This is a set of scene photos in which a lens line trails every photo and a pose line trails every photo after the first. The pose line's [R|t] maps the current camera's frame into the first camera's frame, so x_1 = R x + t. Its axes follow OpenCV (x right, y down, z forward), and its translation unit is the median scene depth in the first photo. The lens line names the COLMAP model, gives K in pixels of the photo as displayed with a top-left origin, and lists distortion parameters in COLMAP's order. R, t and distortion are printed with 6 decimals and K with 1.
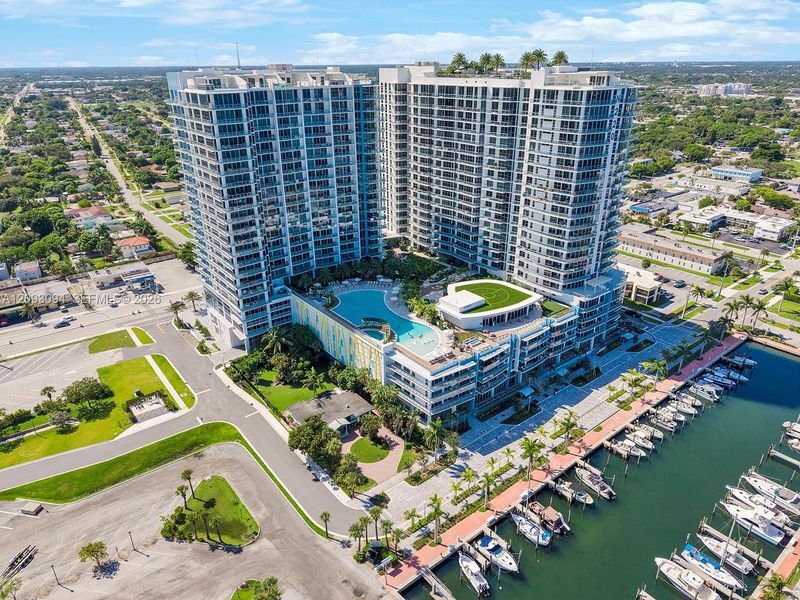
lens RADIAL K [[534.0, 0, 400.8], [0, 534.0, 303.8], [0, 0, 1]] dist [-0.001143, -0.000539]
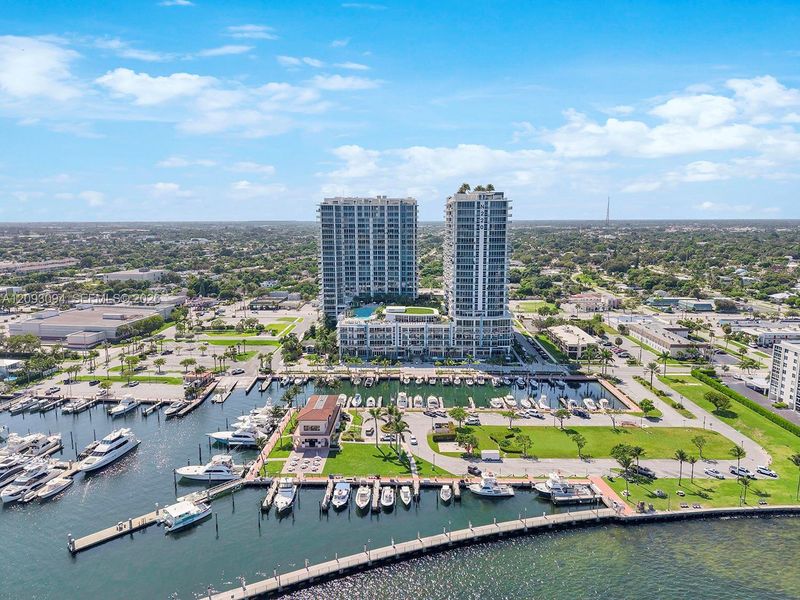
lens RADIAL K [[529.5, 0, 401.0], [0, 529.5, 300.9], [0, 0, 1]] dist [0.009221, -0.002567]
pose [[0.768004, 0.103075, -0.632096, 1.166835], [-0.266211, 0.949039, -0.168691, 0.247179], [0.582496, 0.297826, 0.756306, -0.348529]]
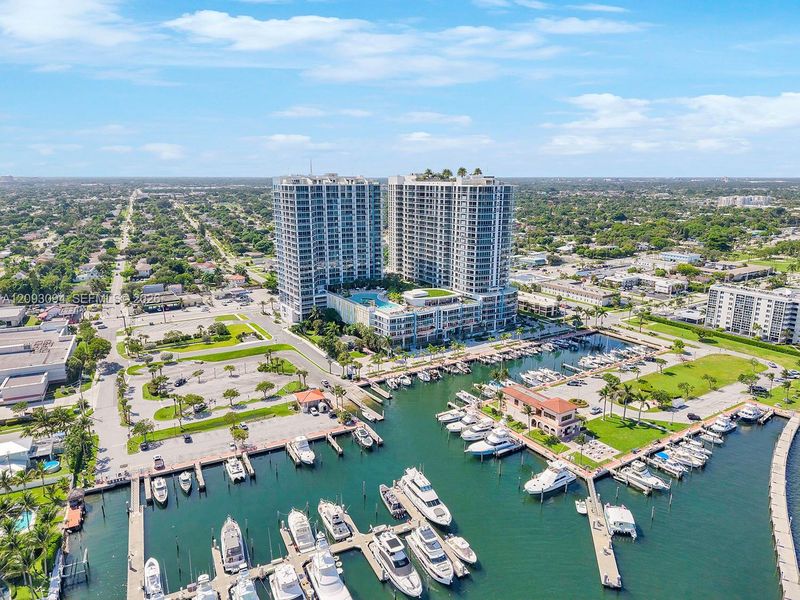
lens RADIAL K [[529.5, 0, 401.0], [0, 529.5, 300.9], [0, 0, 1]] dist [0.009221, -0.002567]
pose [[0.994239, 0.033655, -0.101766, 0.228138], [-0.052525, 0.980598, -0.188864, 0.337483], [0.093435, 0.193121, 0.976716, -0.726884]]
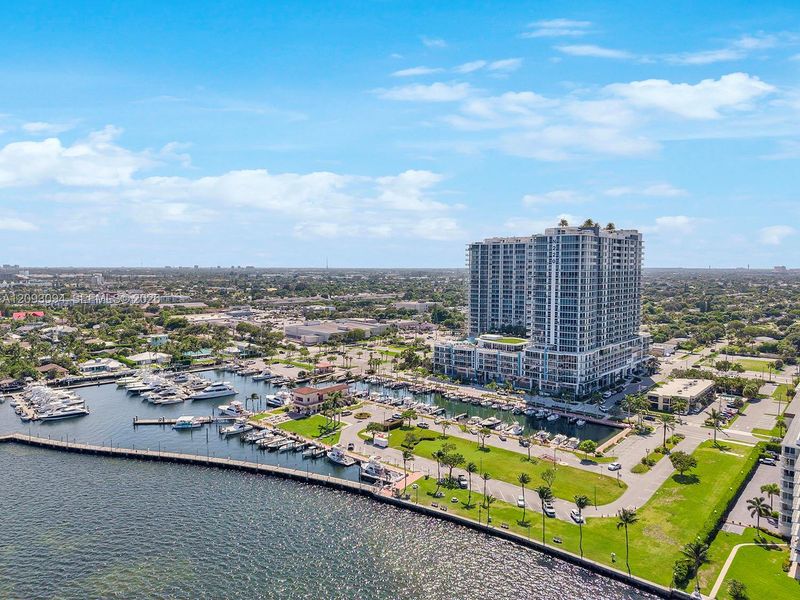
lens RADIAL K [[534.0, 0, 400.8], [0, 534.0, 303.8], [0, 0, 1]] dist [-0.001143, -0.000539]
pose [[0.186878, 0.080261, -0.979099, 1.817695], [-0.408030, 0.912963, -0.003040, 0.023962], [0.893638, 0.400070, 0.203362, 0.216505]]
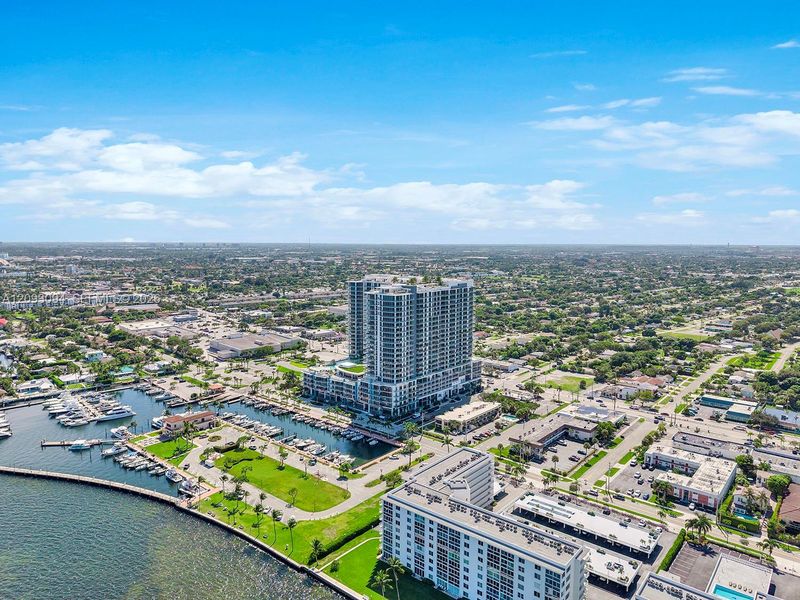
lens RADIAL K [[529.5, 0, 401.0], [0, 529.5, 300.9], [0, 0, 1]] dist [0.009221, -0.002567]
pose [[0.207044, 0.120513, -0.970881, 2.331171], [-0.409076, 0.912130, 0.025983, -0.413562], [0.888701, 0.391785, 0.238150, 0.465948]]
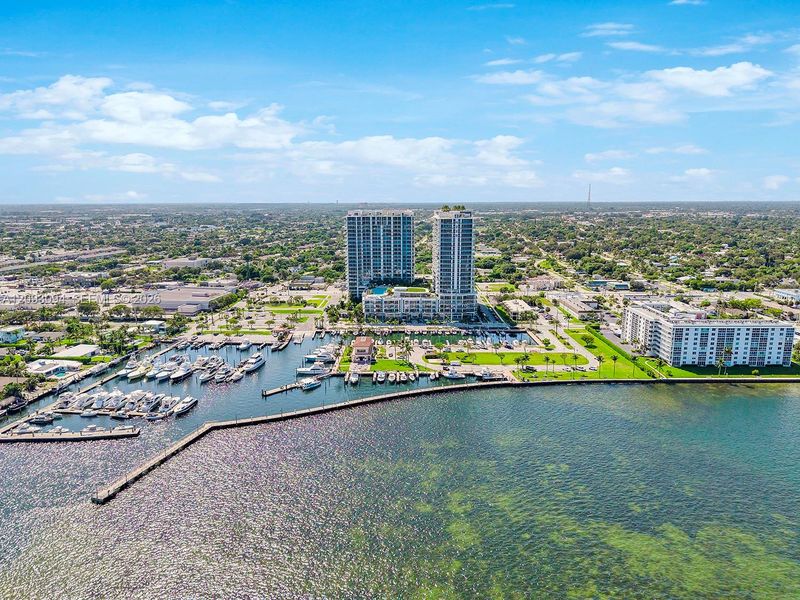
lens RADIAL K [[529.5, 0, 401.0], [0, 529.5, 300.9], [0, 0, 1]] dist [0.009221, -0.002567]
pose [[0.778686, 0.121819, -0.615474, 1.661706], [-0.260611, 0.955140, -0.140673, 0.403733], [0.570727, 0.269939, 0.775502, -1.023941]]
